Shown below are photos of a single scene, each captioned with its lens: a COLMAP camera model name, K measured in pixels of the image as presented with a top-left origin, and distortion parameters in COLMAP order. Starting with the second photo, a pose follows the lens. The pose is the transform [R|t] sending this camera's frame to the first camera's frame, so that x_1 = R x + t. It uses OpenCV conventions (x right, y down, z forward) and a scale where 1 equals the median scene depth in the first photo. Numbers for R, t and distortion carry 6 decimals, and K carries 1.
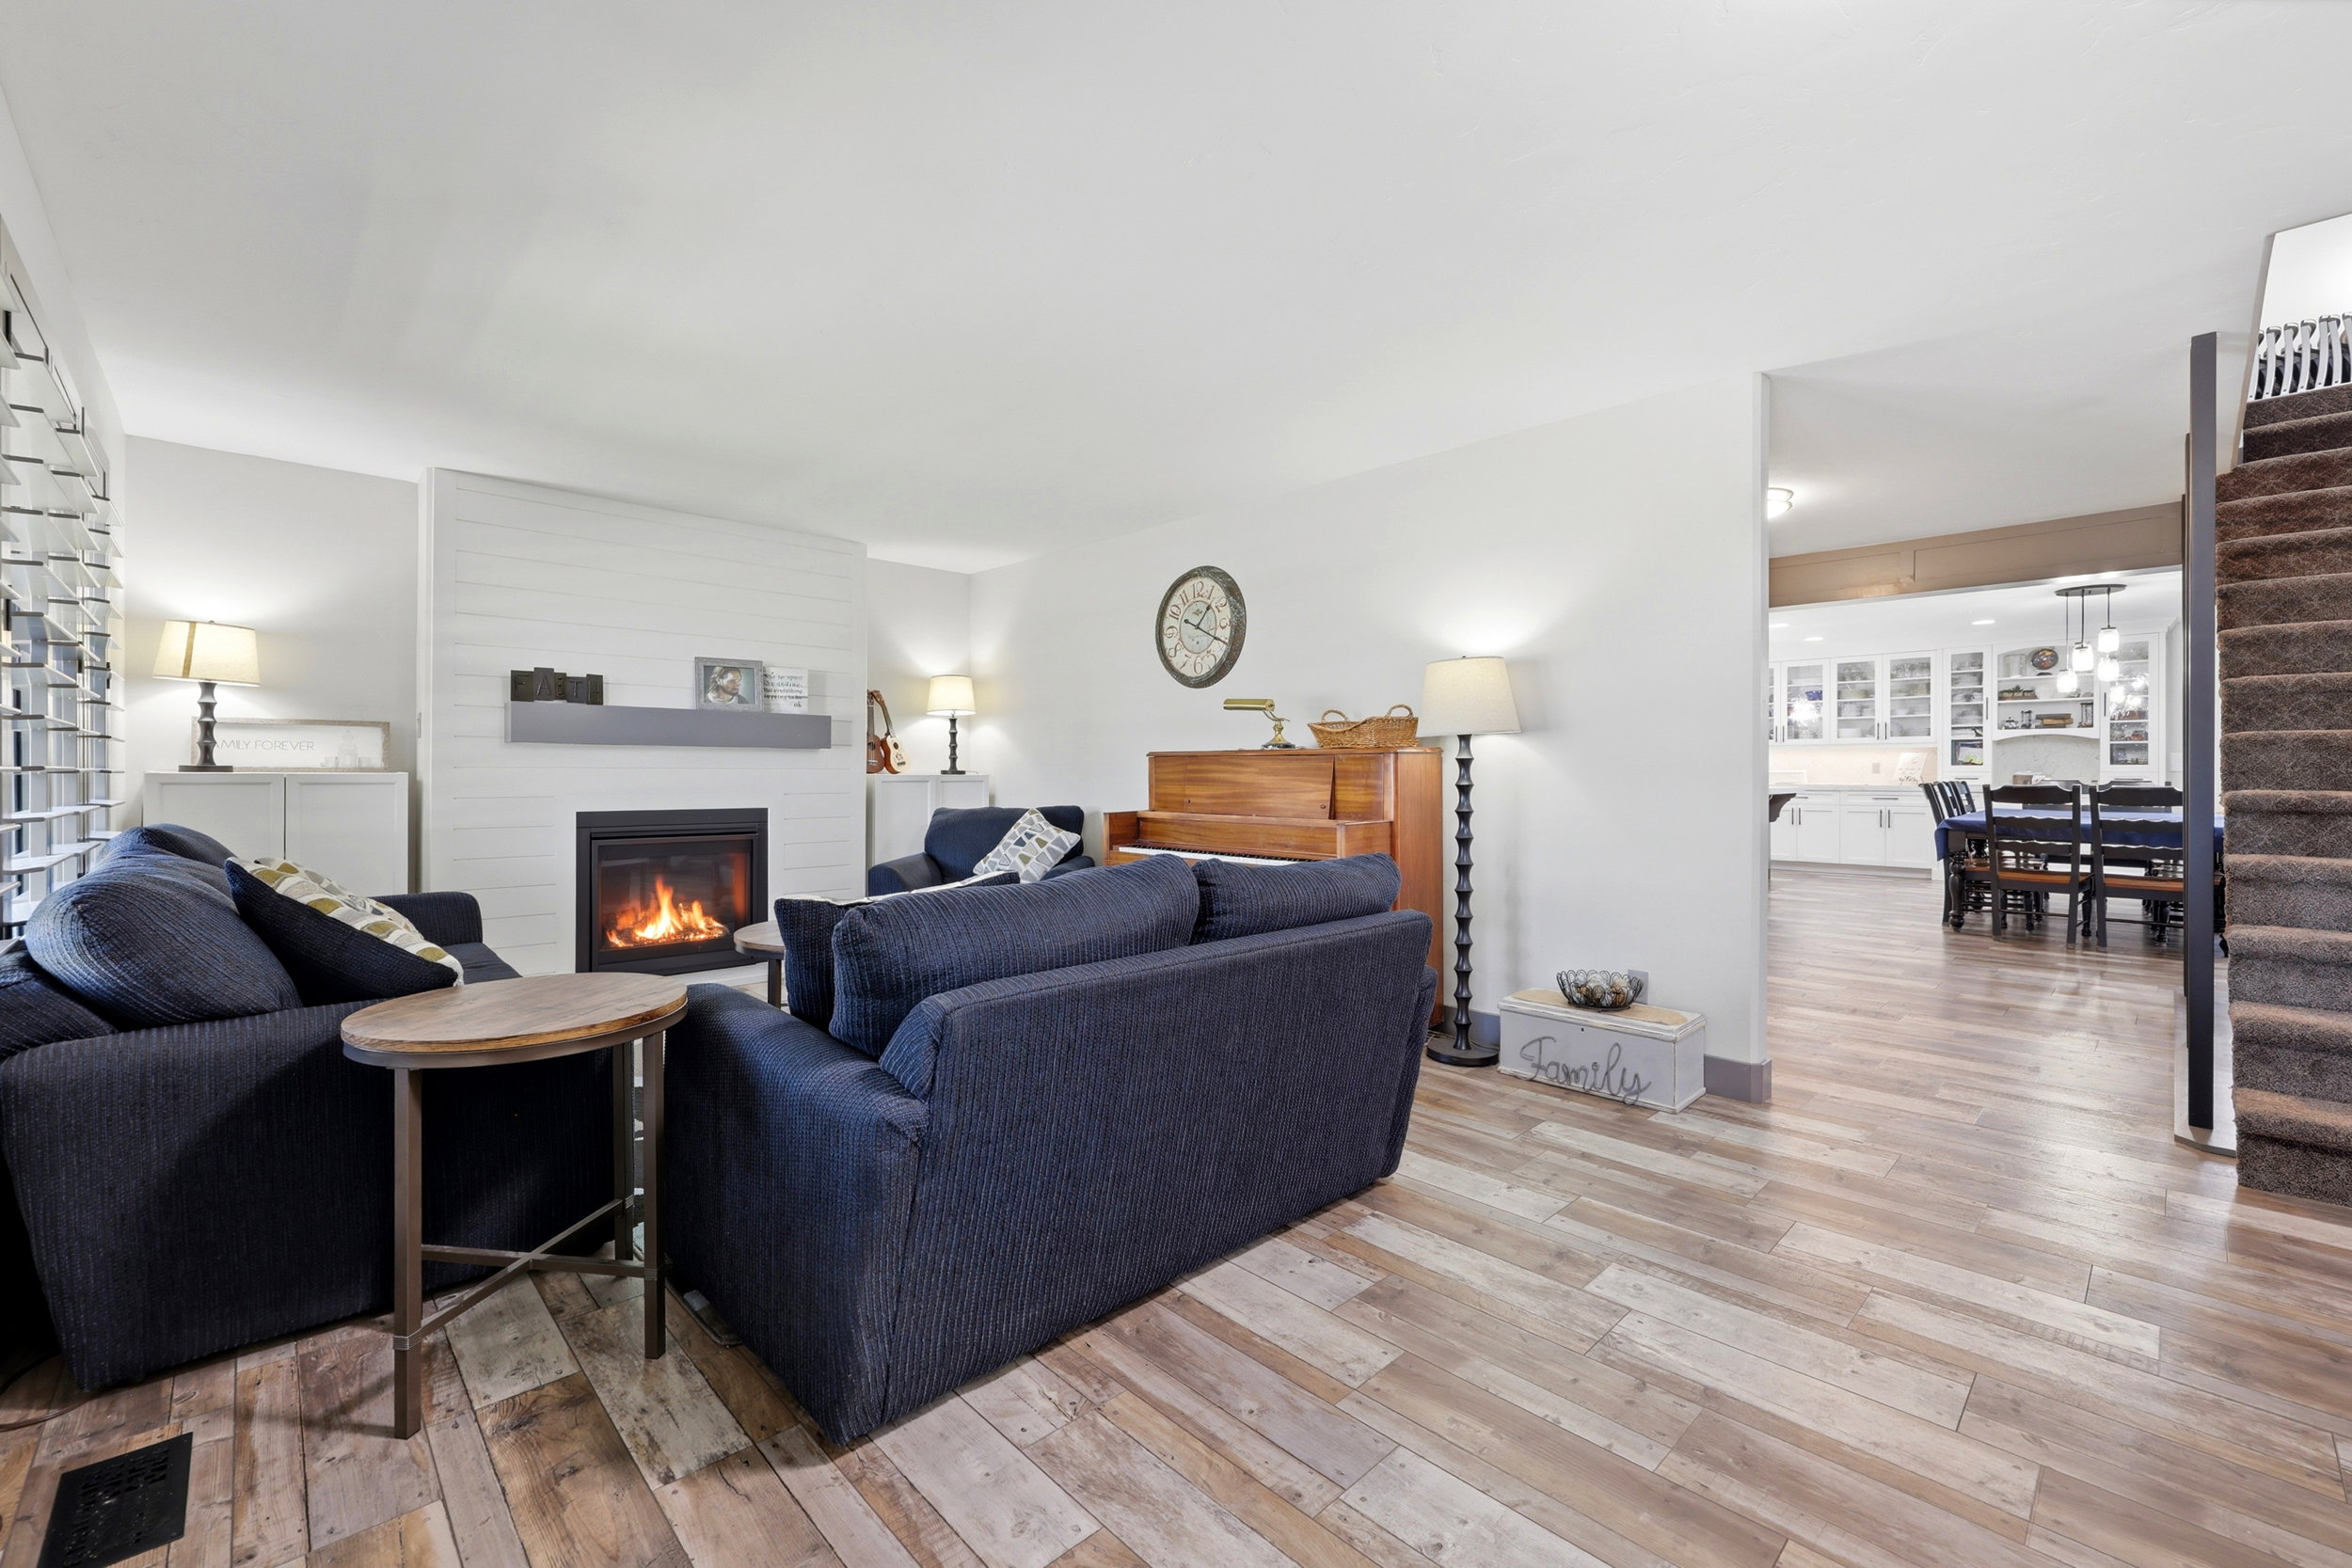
lens RADIAL K [[953.6, 0, 1169.1], [0, 953.6, 772.4], [0, 0, 1]] dist [-0.000953, -0.000175]
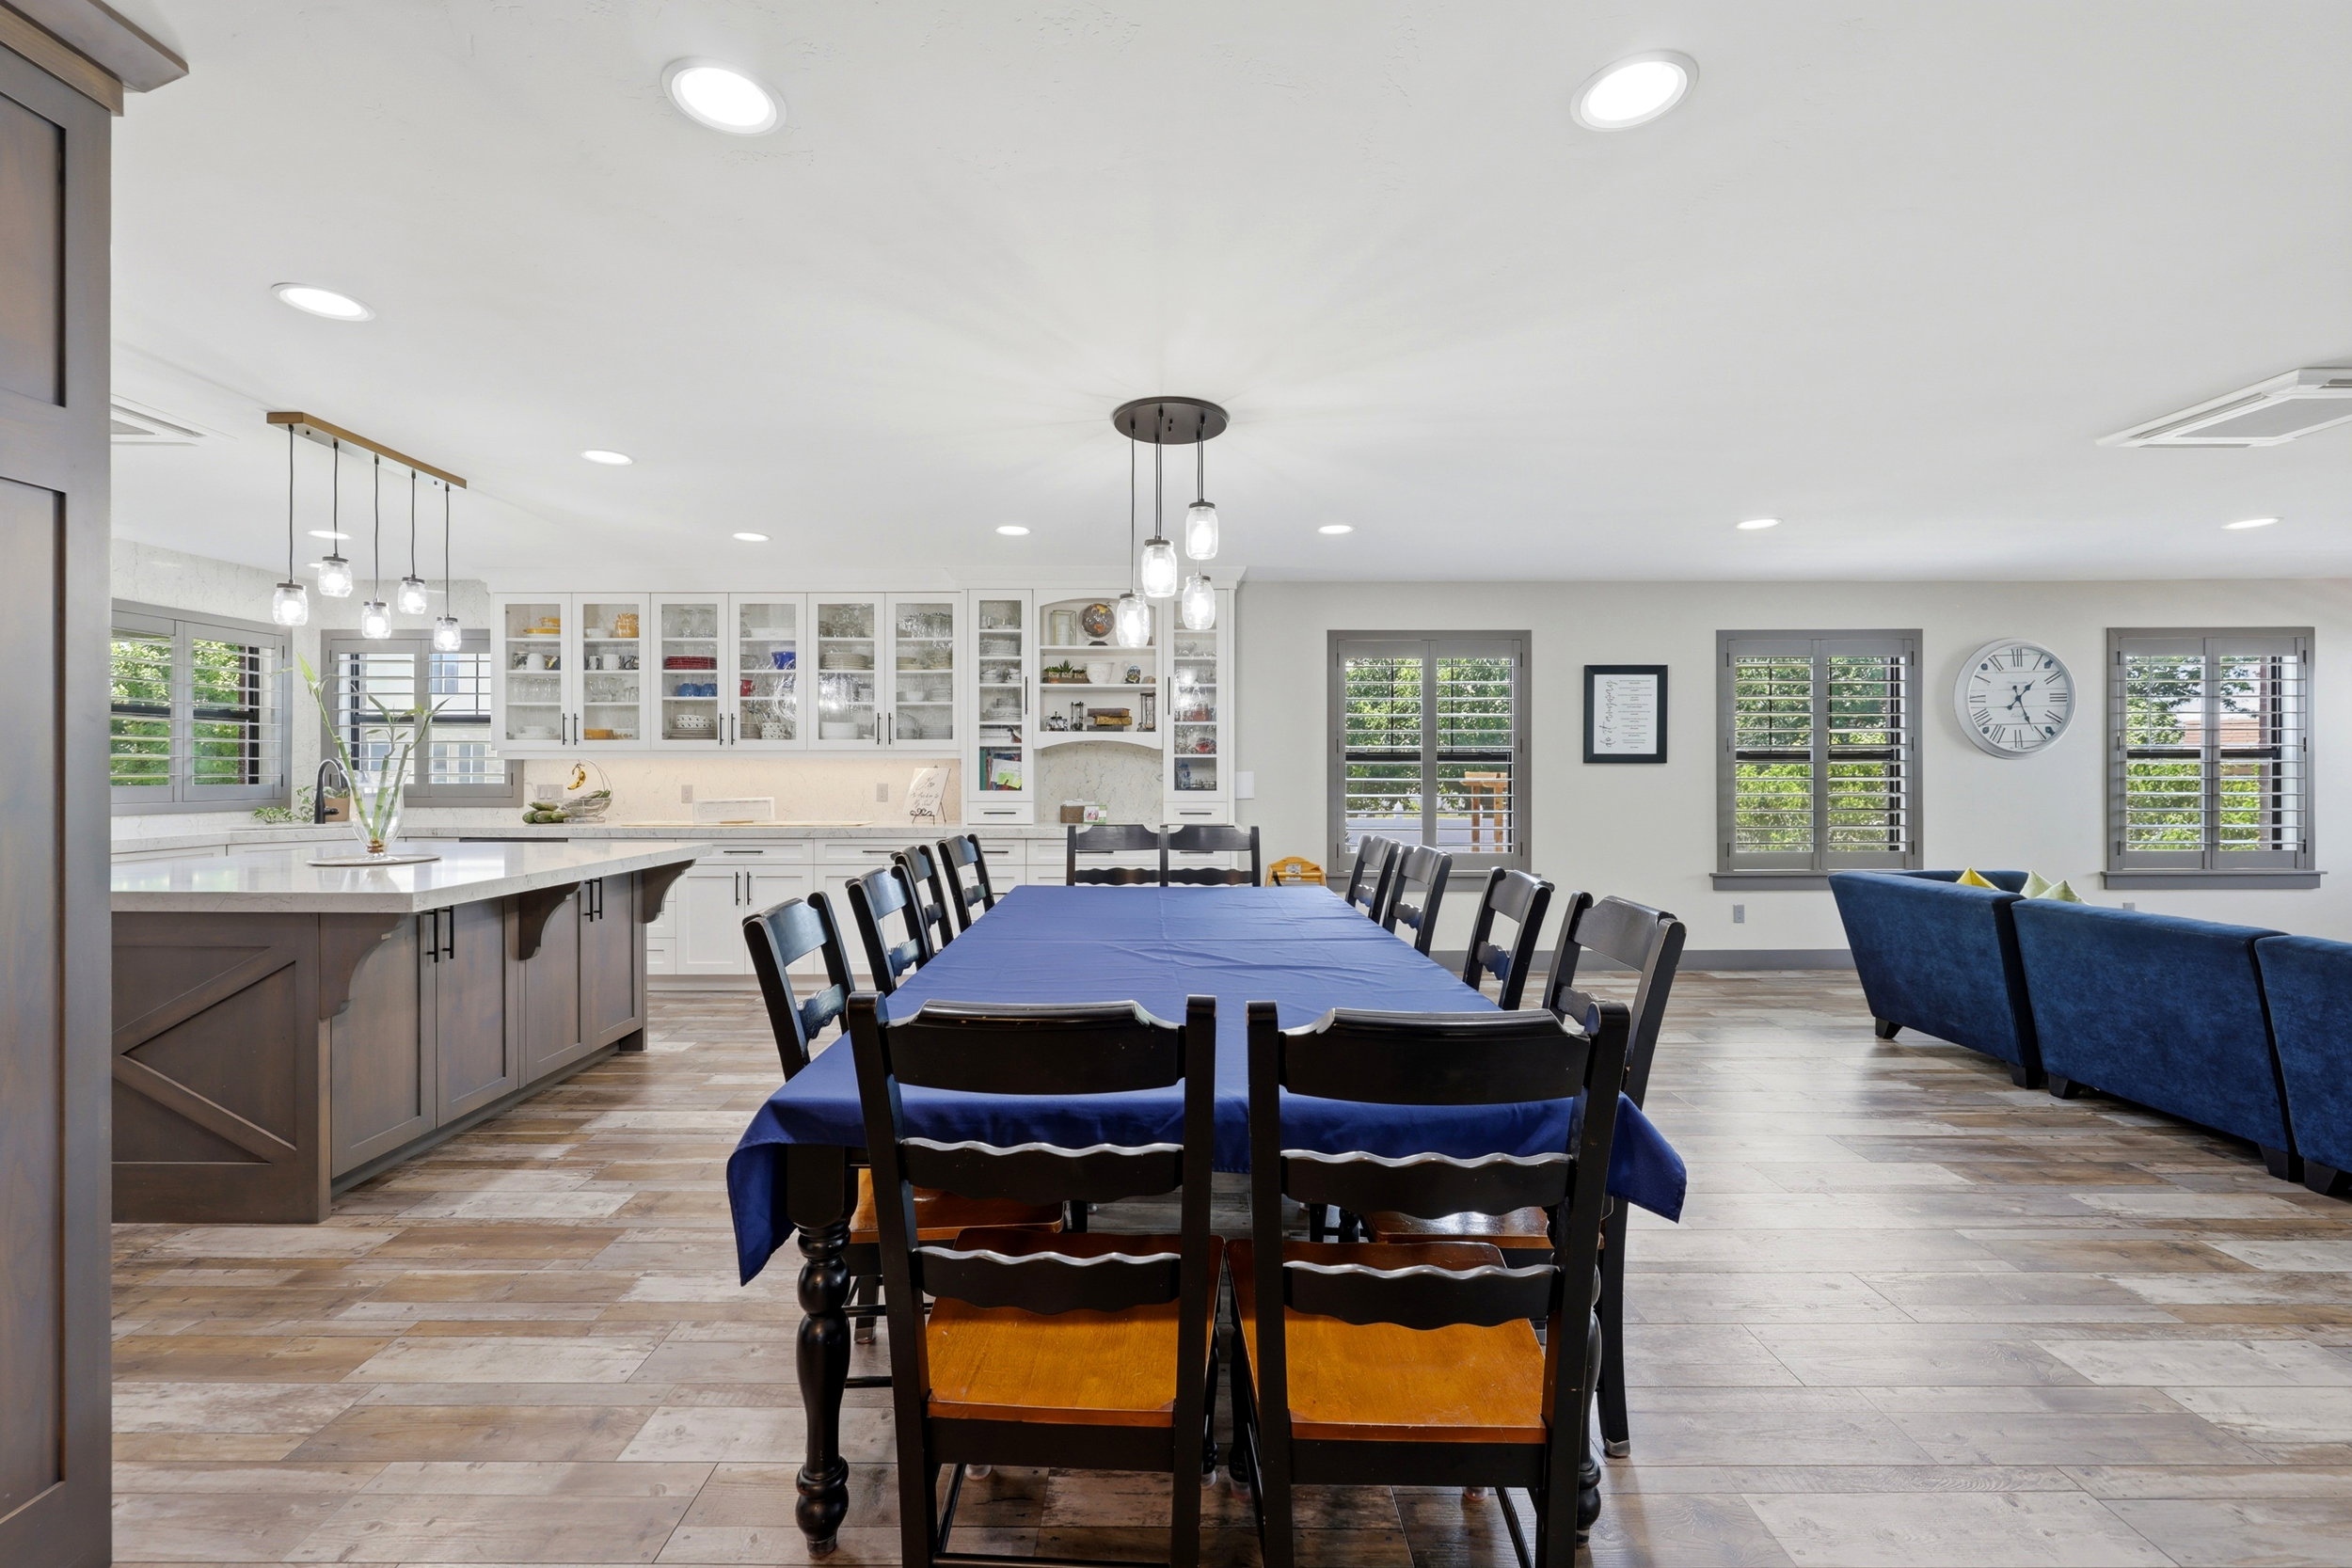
lens RADIAL K [[953.6, 0, 1184.8], [0, 953.6, 766.8], [0, 0, 1]] dist [-0.000953, -0.000175]
pose [[0.674651, -0.000623, 0.738137, 0.482055], [0.001492, 0.999999, -0.000520, -0.021957], [-0.738135, 0.001452, 0.674651, 0.521741]]
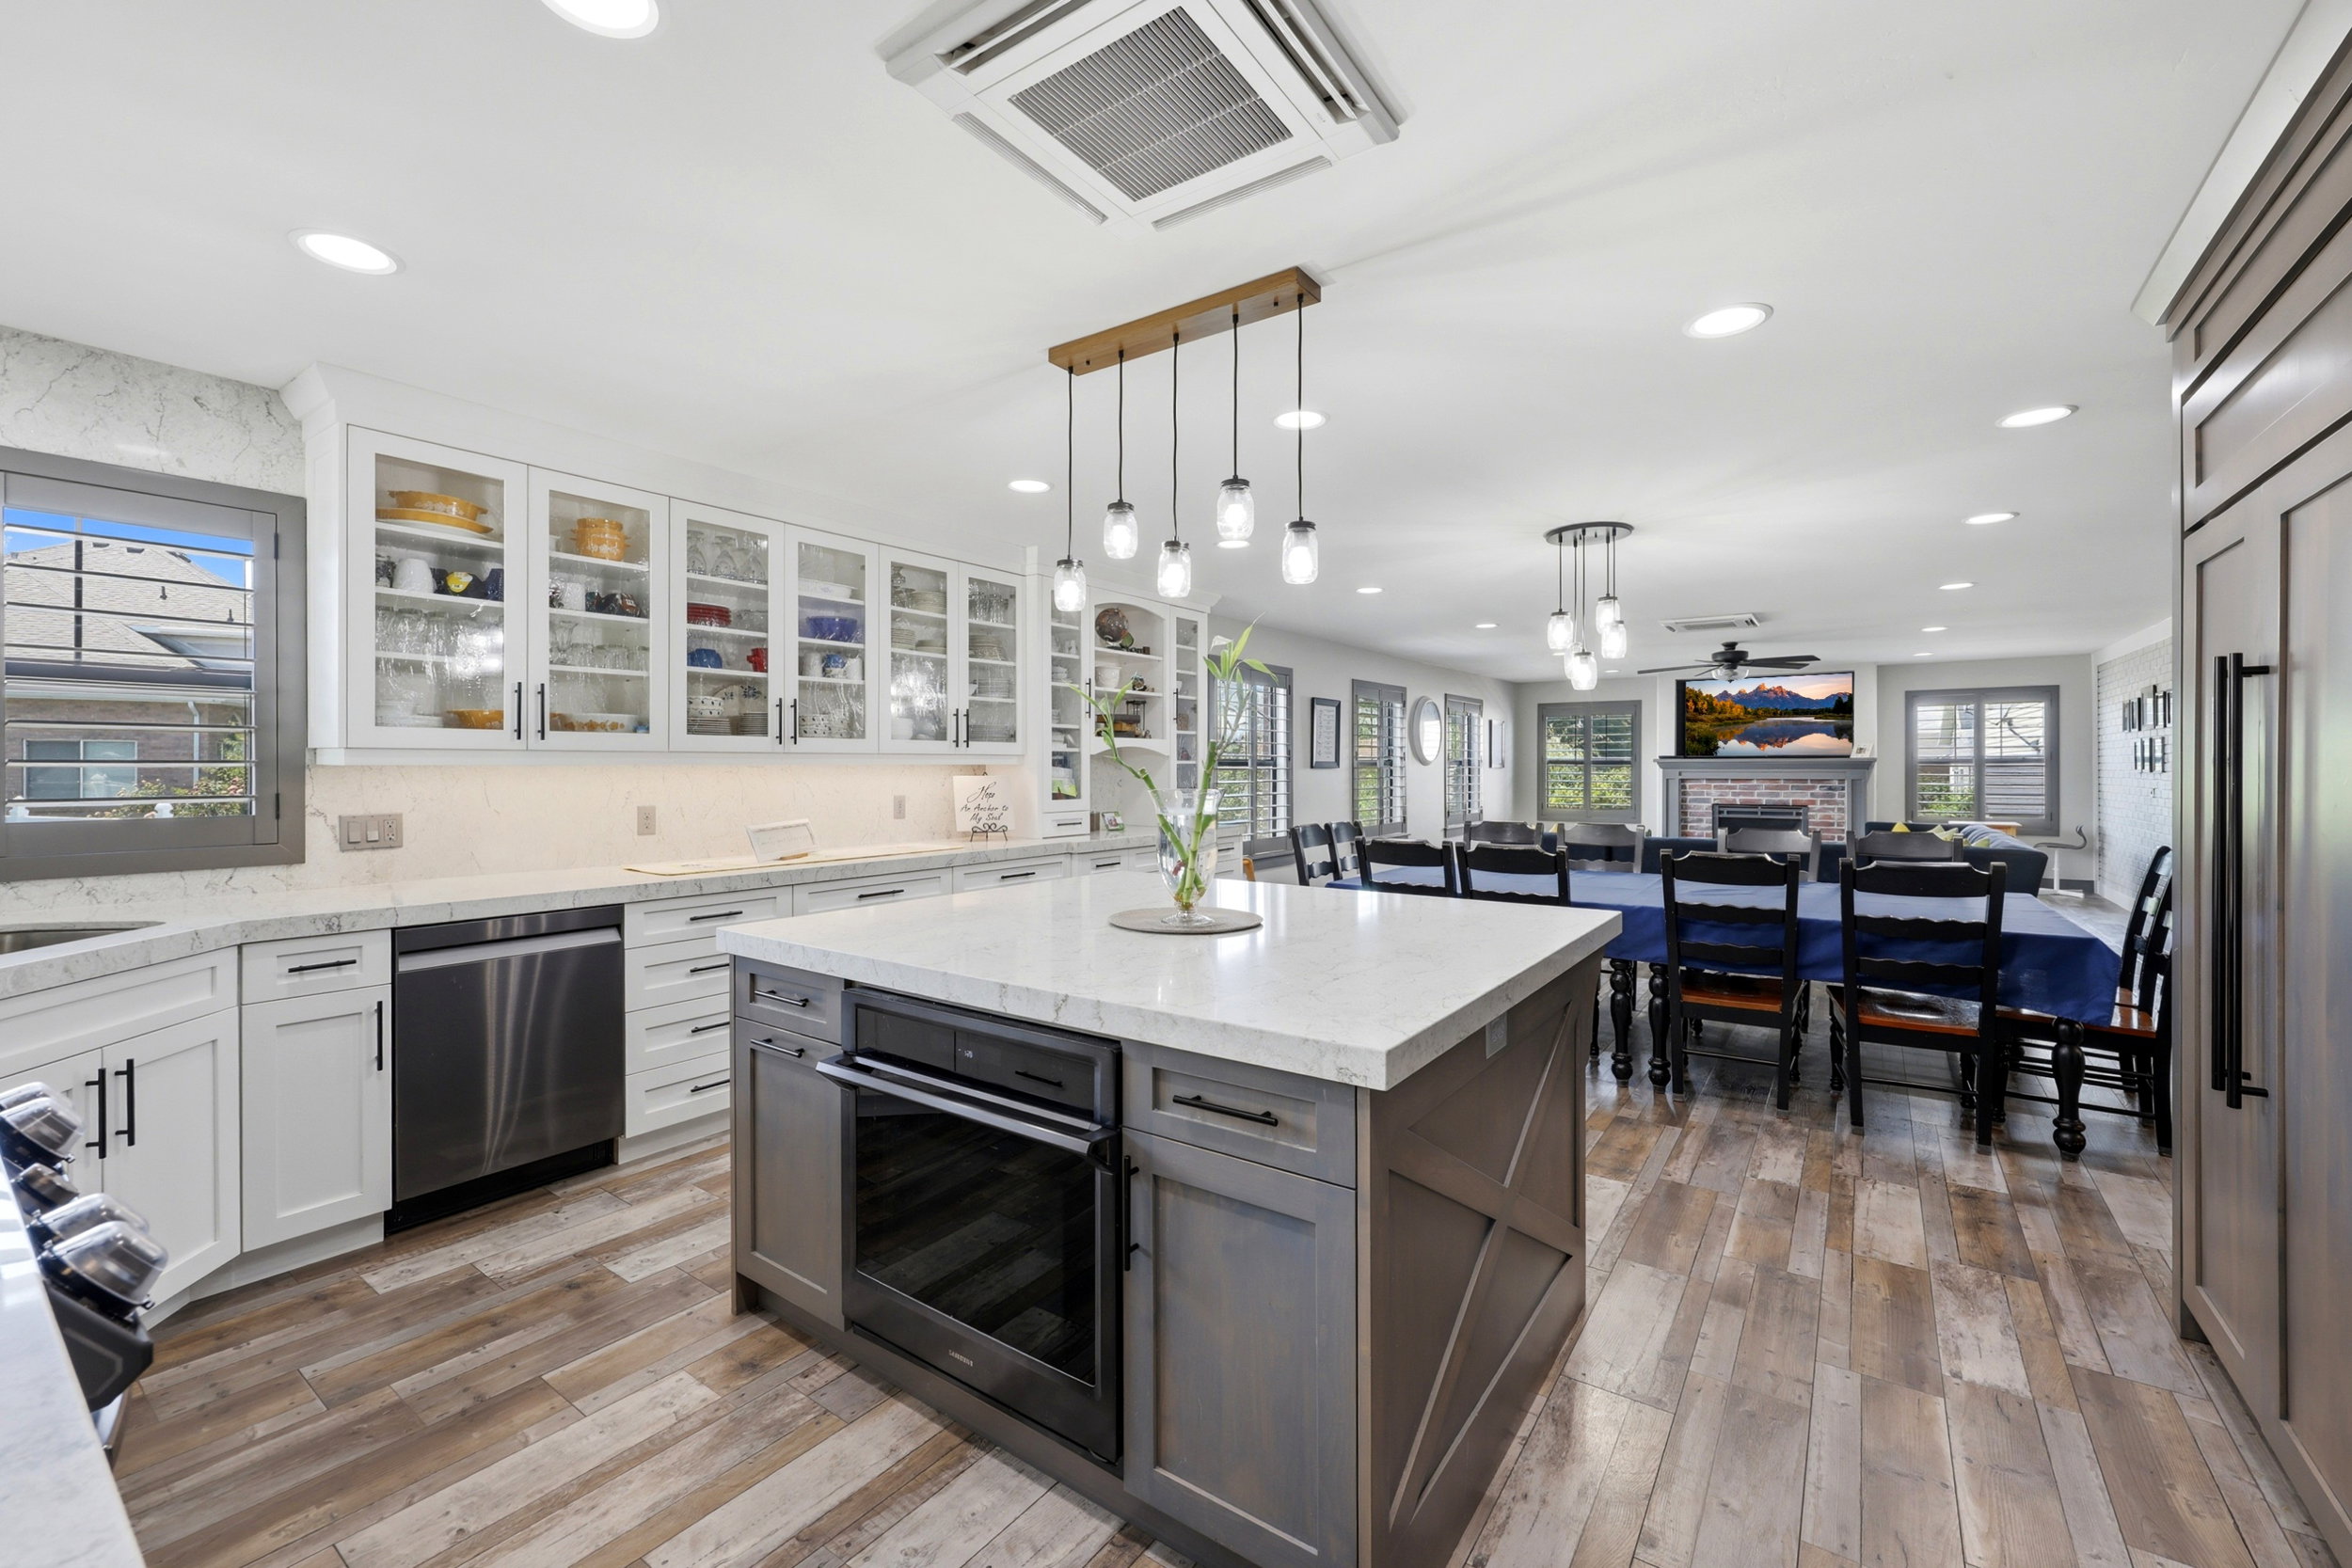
lens RADIAL K [[953.6, 0, 1159.0], [0, 953.6, 779.4], [0, 0, 1]] dist [-0.000953, -0.000175]
pose [[-0.197237, -0.018213, 0.980187, 0.294466], [-0.000405, 0.999829, 0.018497, -0.029185], [-0.980356, 0.003251, -0.197210, 1.064679]]
